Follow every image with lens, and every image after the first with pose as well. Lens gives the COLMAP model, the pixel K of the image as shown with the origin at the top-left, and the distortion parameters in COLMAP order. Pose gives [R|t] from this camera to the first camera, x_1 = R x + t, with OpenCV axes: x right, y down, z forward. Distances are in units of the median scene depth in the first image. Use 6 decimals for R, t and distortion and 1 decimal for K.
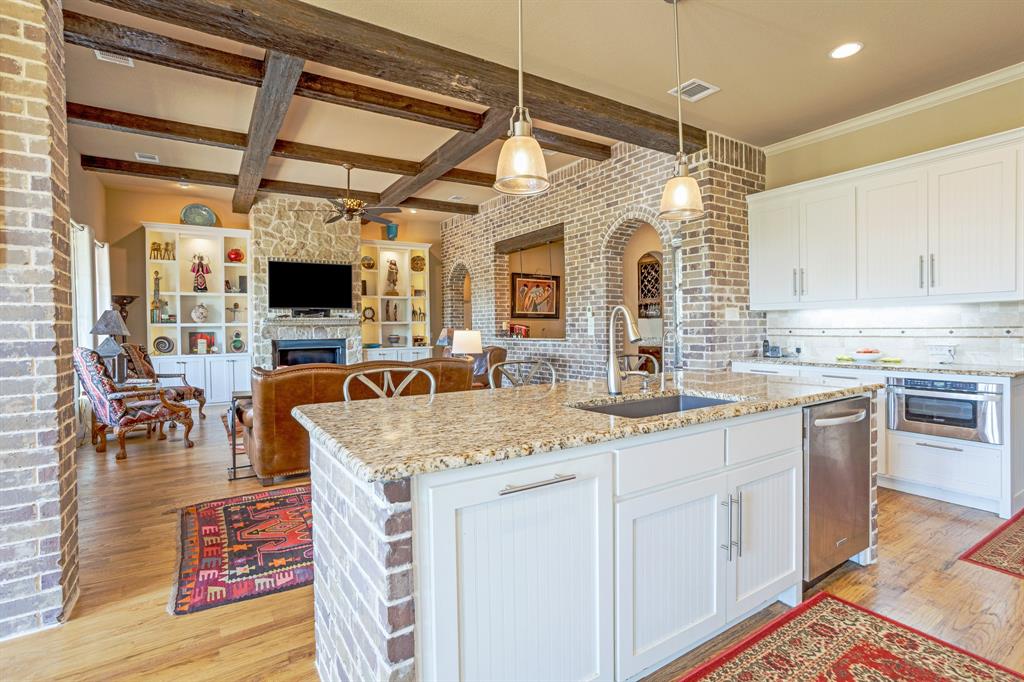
lens RADIAL K [[487.3, 0, 514.3], [0, 487.3, 335.5], [0, 0, 1]] dist [-0.057526, 0.032159]
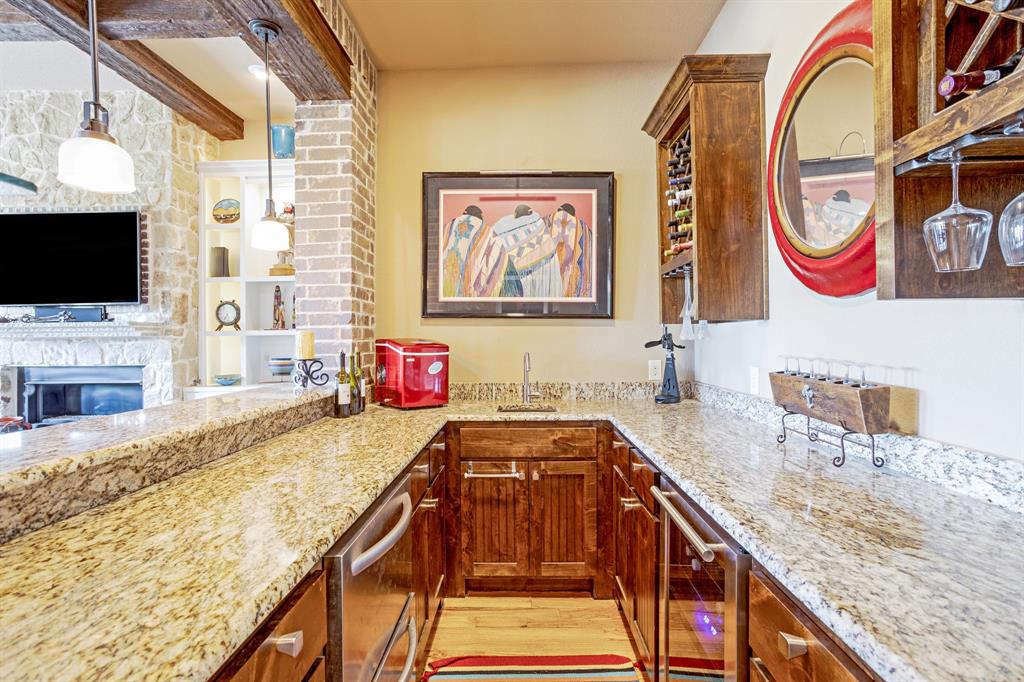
lens RADIAL K [[487.3, 0, 514.3], [0, 487.3, 335.5], [0, 0, 1]] dist [-0.057526, 0.032159]
pose [[0.833487, 0.004536, -0.552520, 0.292232], [-0.012308, 0.999871, -0.010358, -0.030171], [0.552402, 0.015434, 0.833435, 1.044623]]
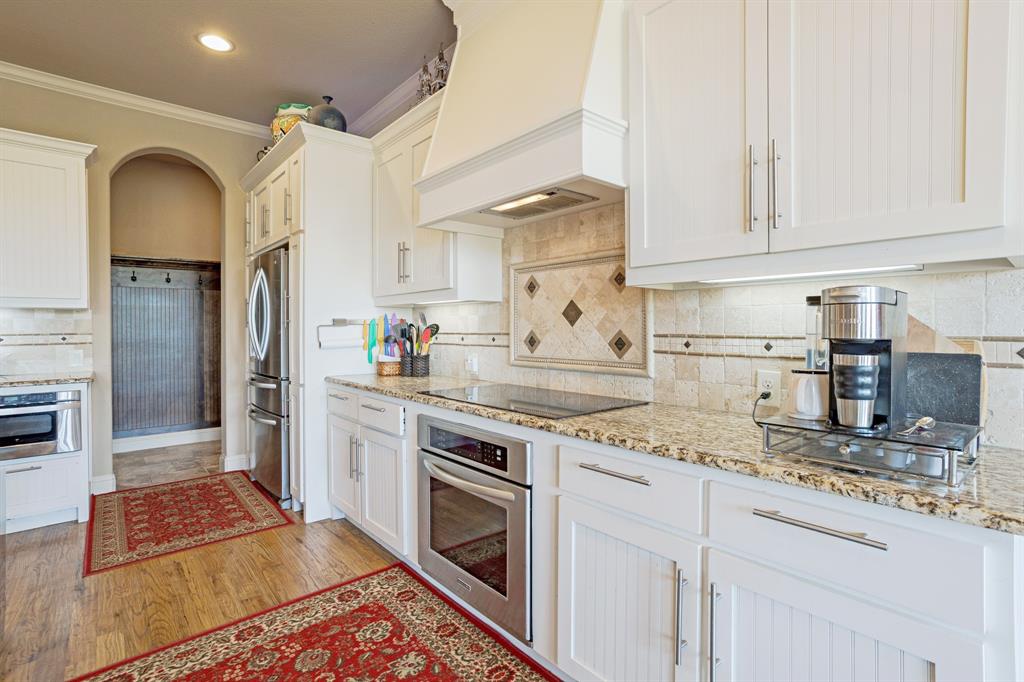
lens RADIAL K [[487.3, 0, 514.3], [0, 487.3, 335.5], [0, 0, 1]] dist [-0.057526, 0.032159]
pose [[-0.148143, -0.001037, 0.988965, -0.046407], [0.015066, 0.999881, 0.003305, -0.001602], [-0.988851, 0.015389, -0.148110, 0.096851]]
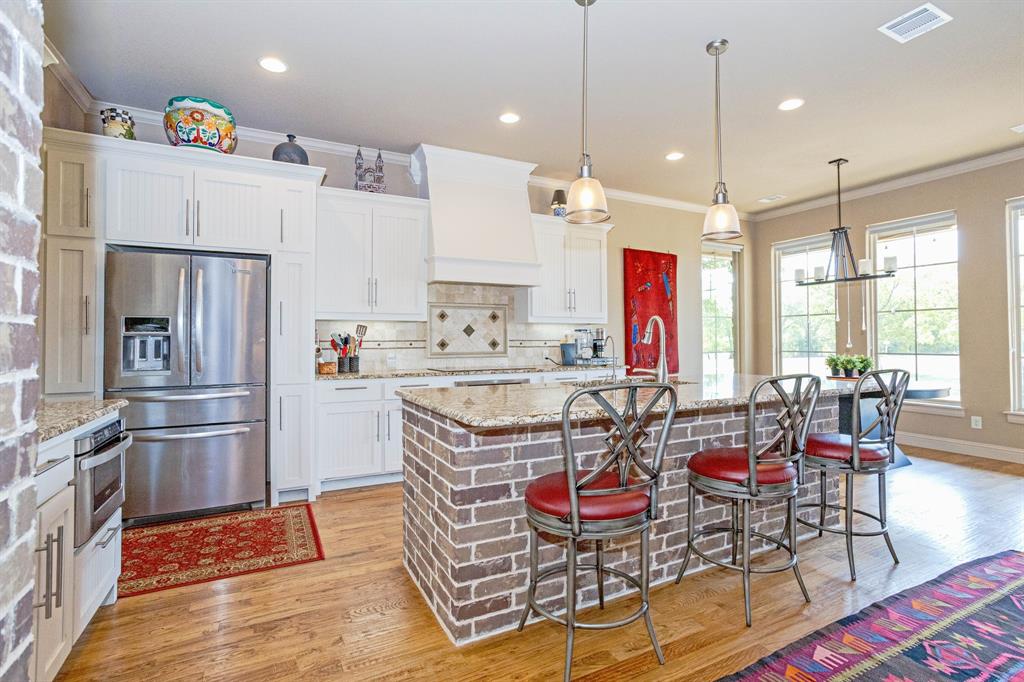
lens RADIAL K [[487.3, 0, 514.3], [0, 487.3, 335.5], [0, 0, 1]] dist [-0.057526, 0.032159]
pose [[-0.995210, 0.019146, 0.095868, 0.139726], [0.019198, 0.999816, -0.000379, -0.006446], [-0.095857, 0.001463, -0.995394, 0.698194]]
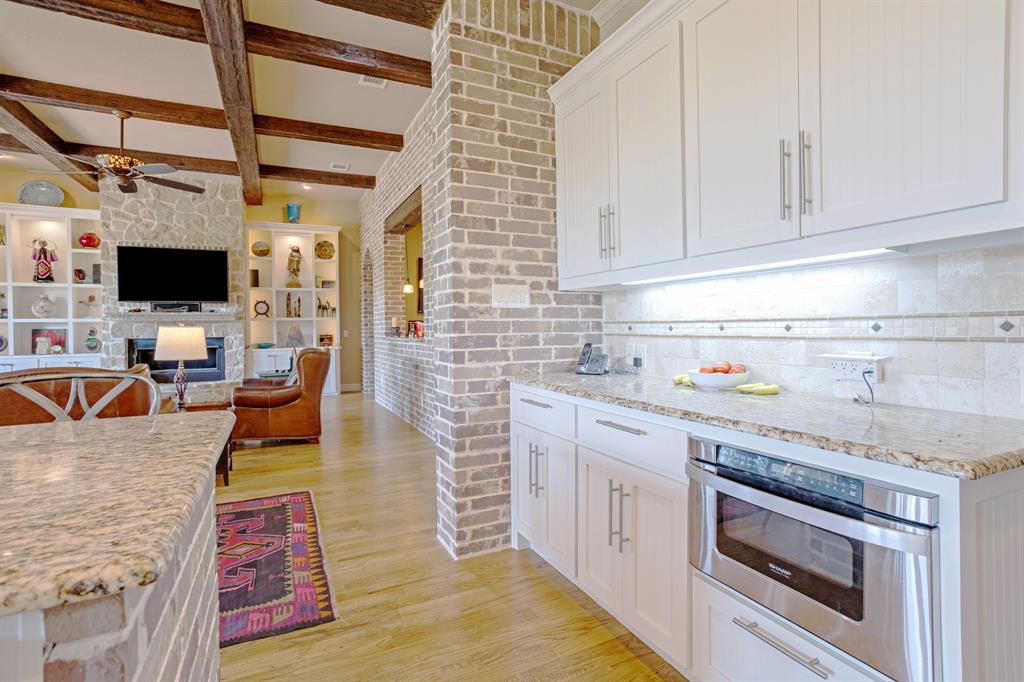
lens RADIAL K [[487.3, 0, 514.3], [0, 487.3, 335.5], [0, 0, 1]] dist [-0.057526, 0.032159]
pose [[0.994021, 0.004356, -0.109100, 0.330146], [-0.004275, 0.999990, 0.000976, 0.000427], [0.109103, -0.000504, 0.994030, 0.278588]]
